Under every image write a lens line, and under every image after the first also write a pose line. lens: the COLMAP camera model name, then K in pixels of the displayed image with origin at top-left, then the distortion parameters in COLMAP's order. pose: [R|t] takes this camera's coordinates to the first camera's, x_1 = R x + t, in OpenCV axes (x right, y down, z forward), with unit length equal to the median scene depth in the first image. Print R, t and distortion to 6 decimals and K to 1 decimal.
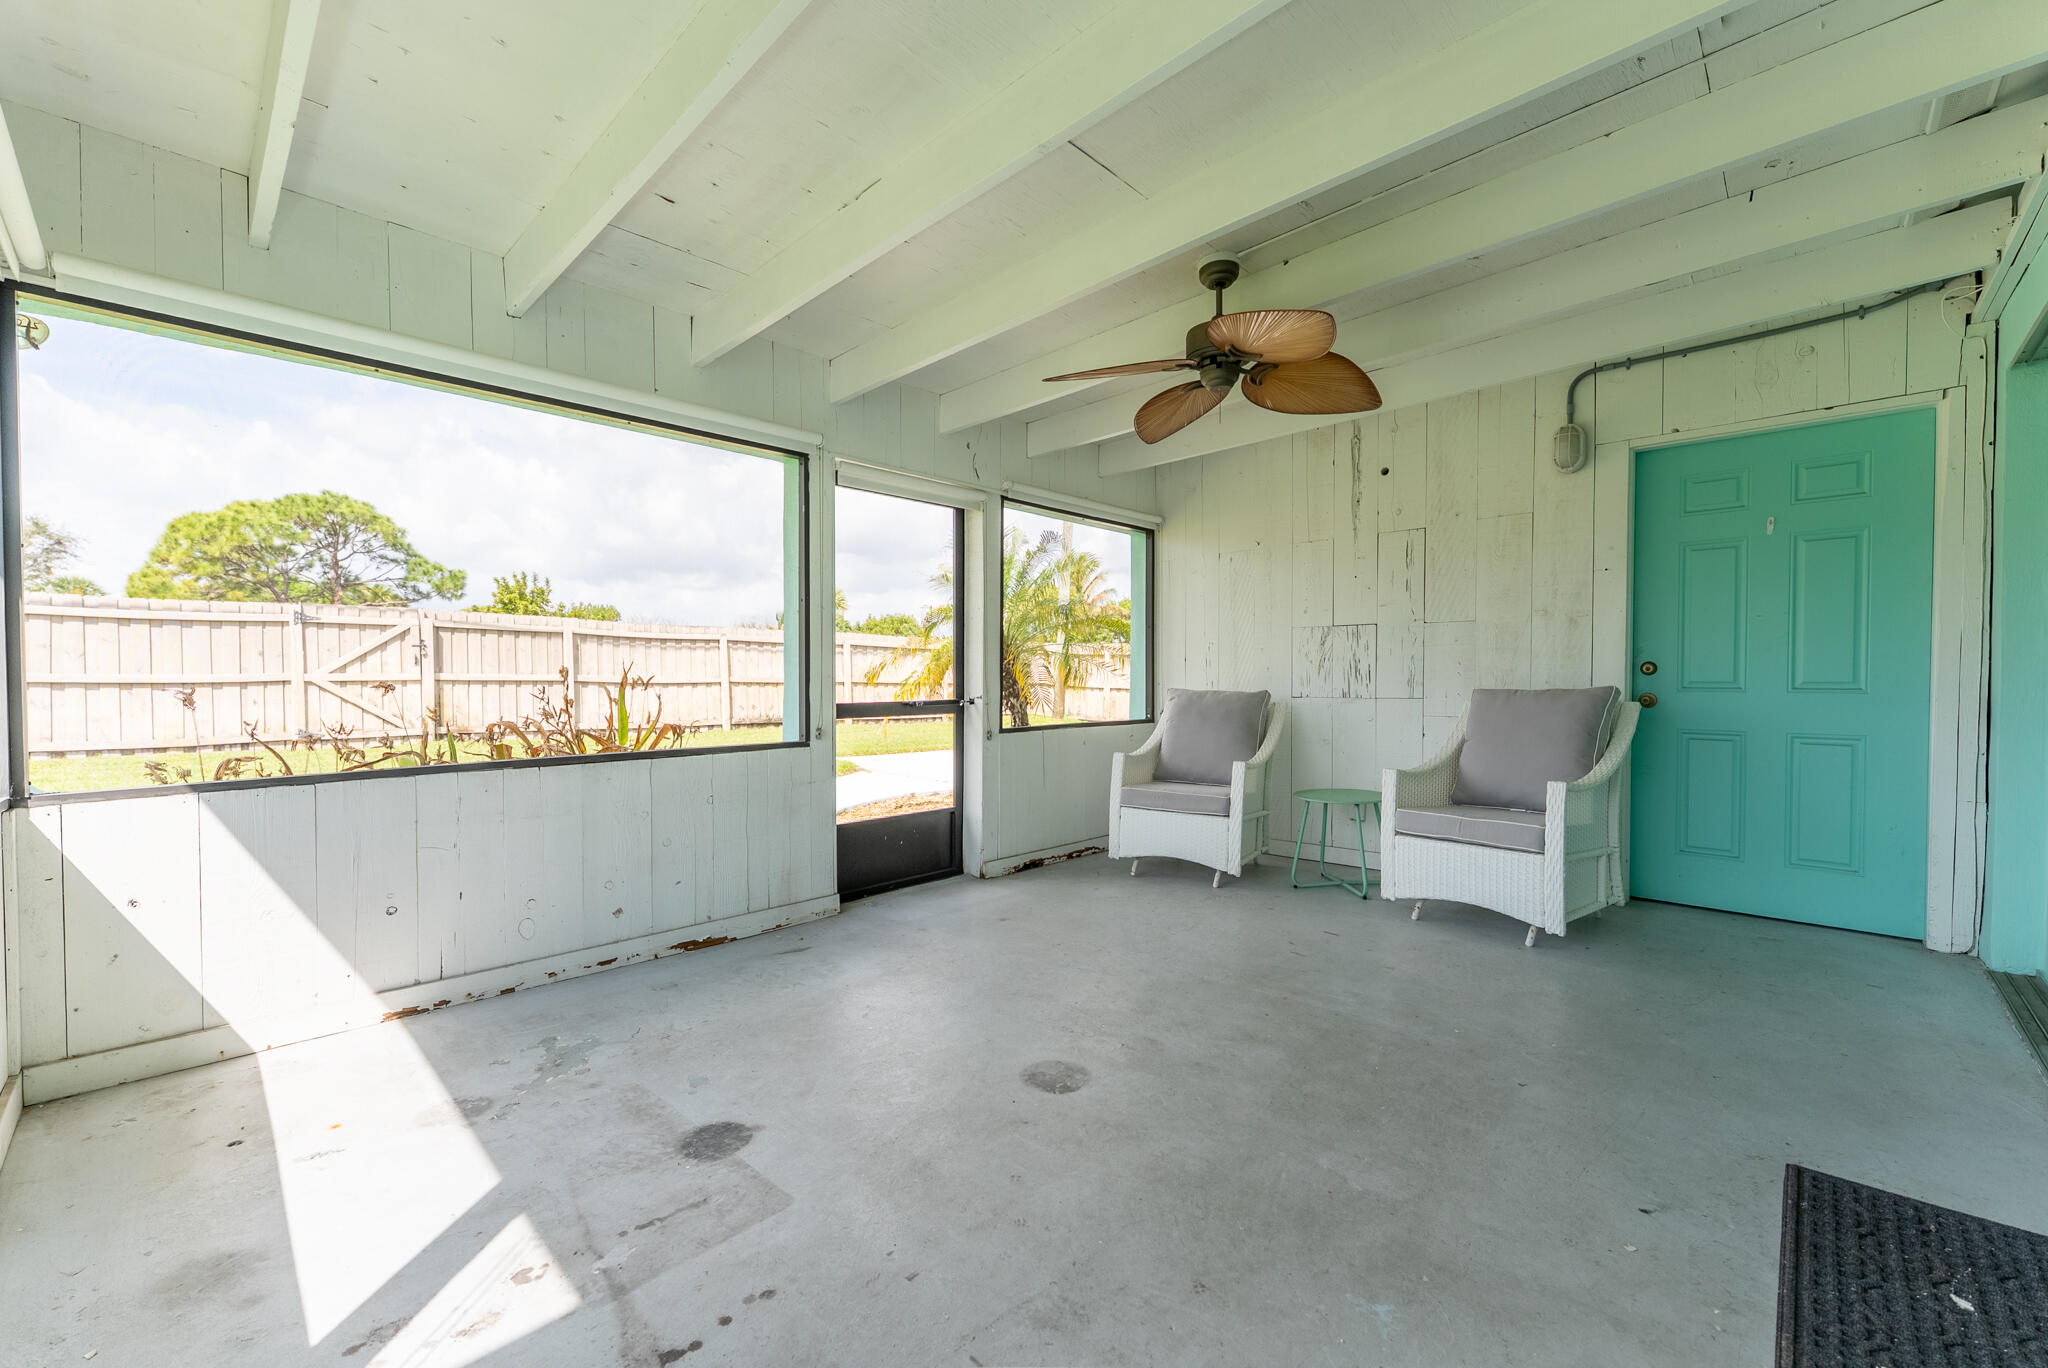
lens RADIAL K [[827.6, 0, 1026.3], [0, 827.6, 688.4], [0, 0, 1]] dist [-0.002280, -0.000803]
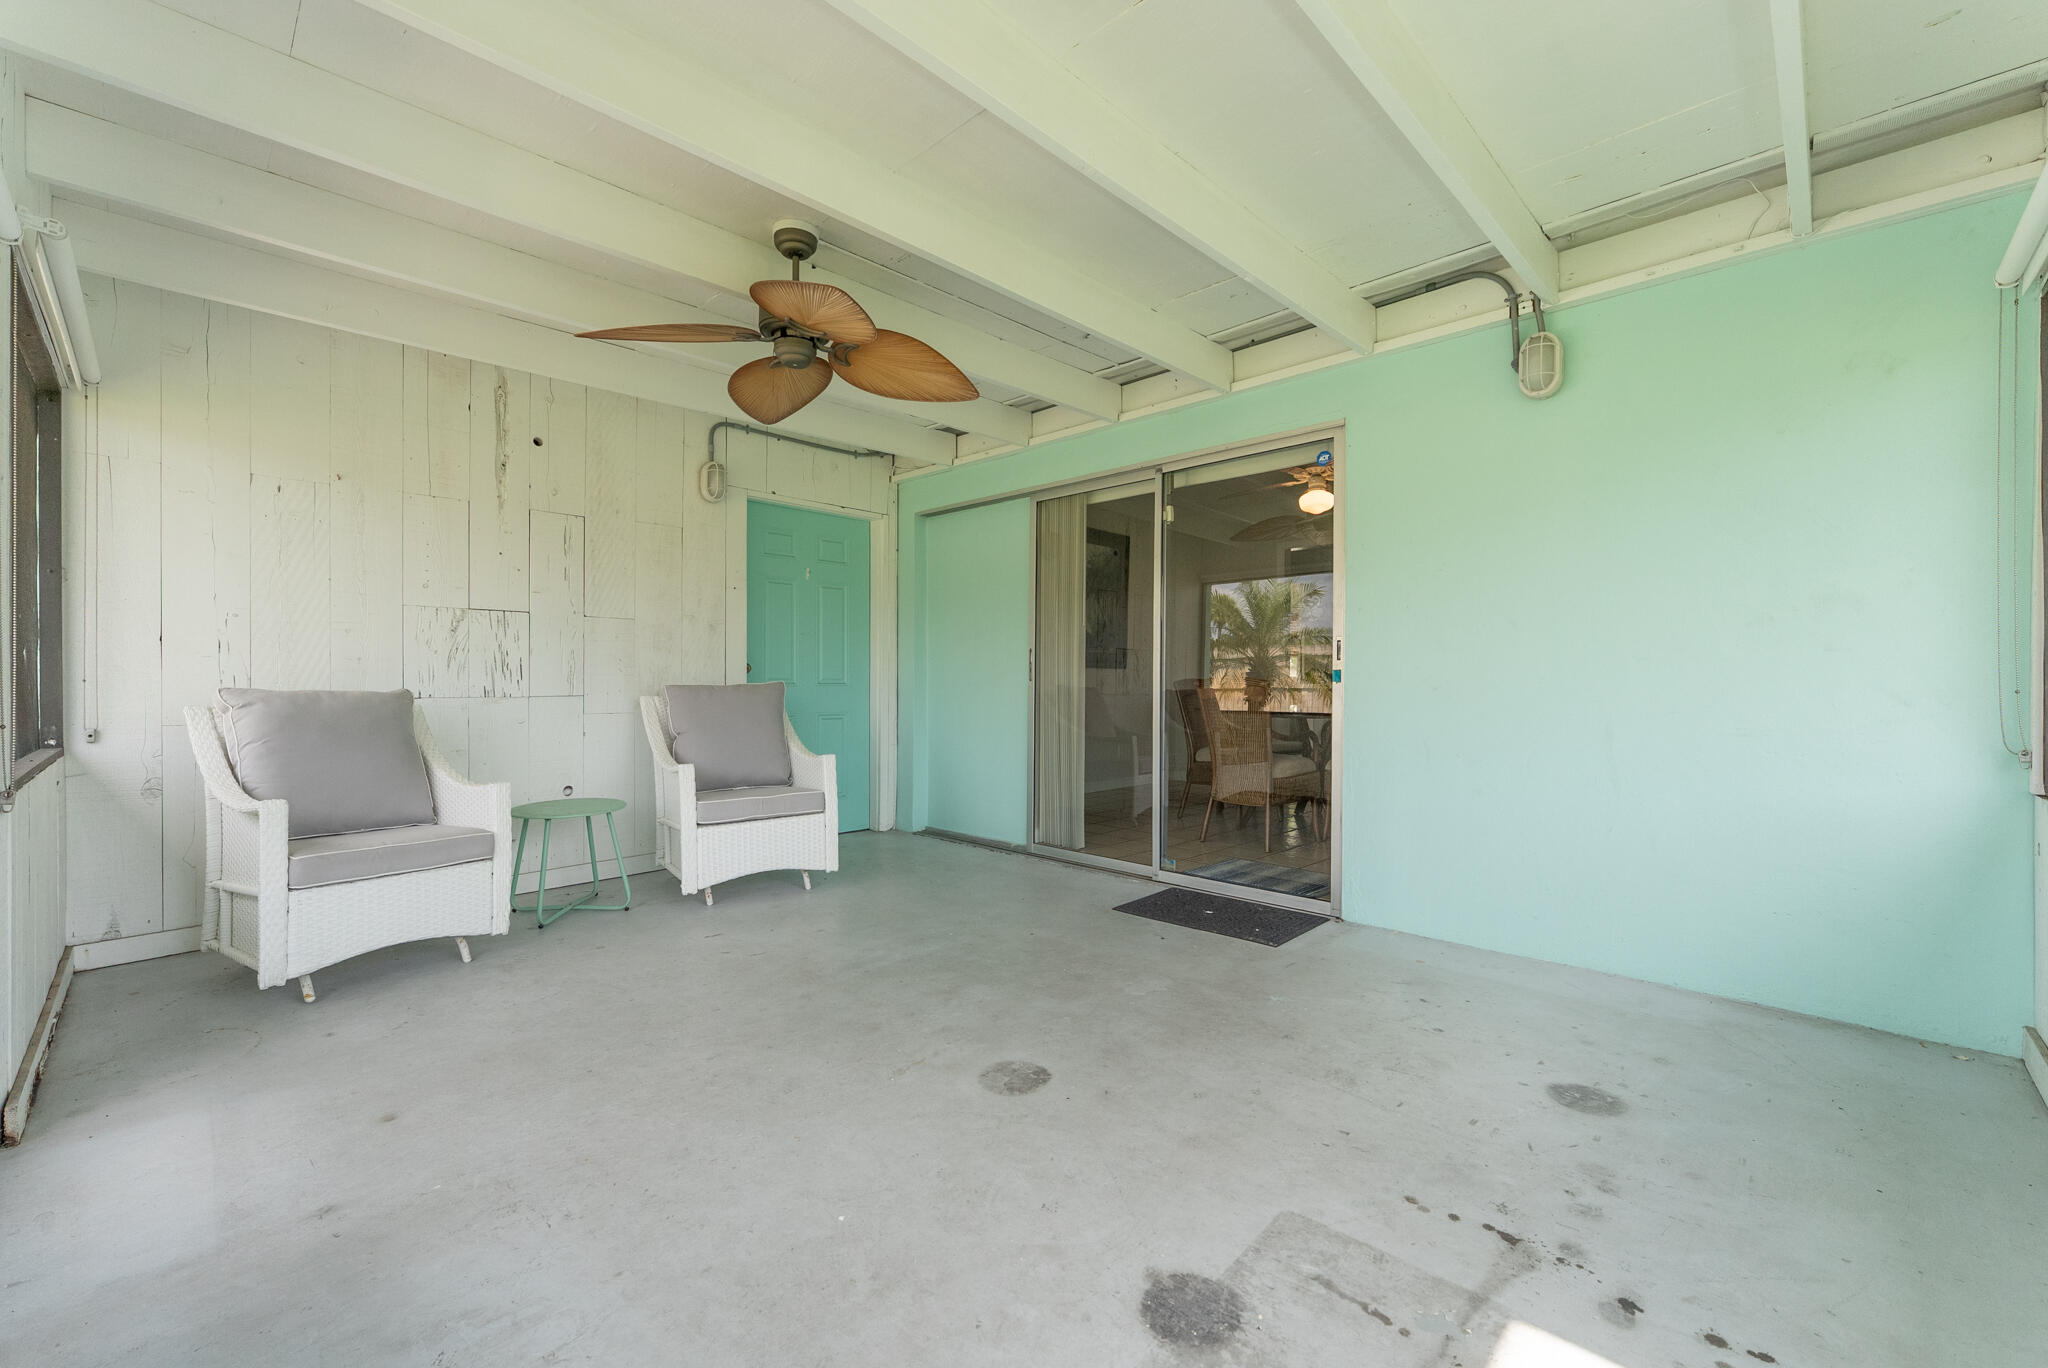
lens RADIAL K [[827.6, 0, 1026.9], [0, 827.6, 683.7], [0, 0, 1]] dist [-0.002280, -0.000803]
pose [[-0.000138, -0.001659, 0.999999, -0.752885], [0.009606, 0.999952, 0.001661, 0.002421], [-0.999954, 0.009606, -0.000122, 0.785636]]
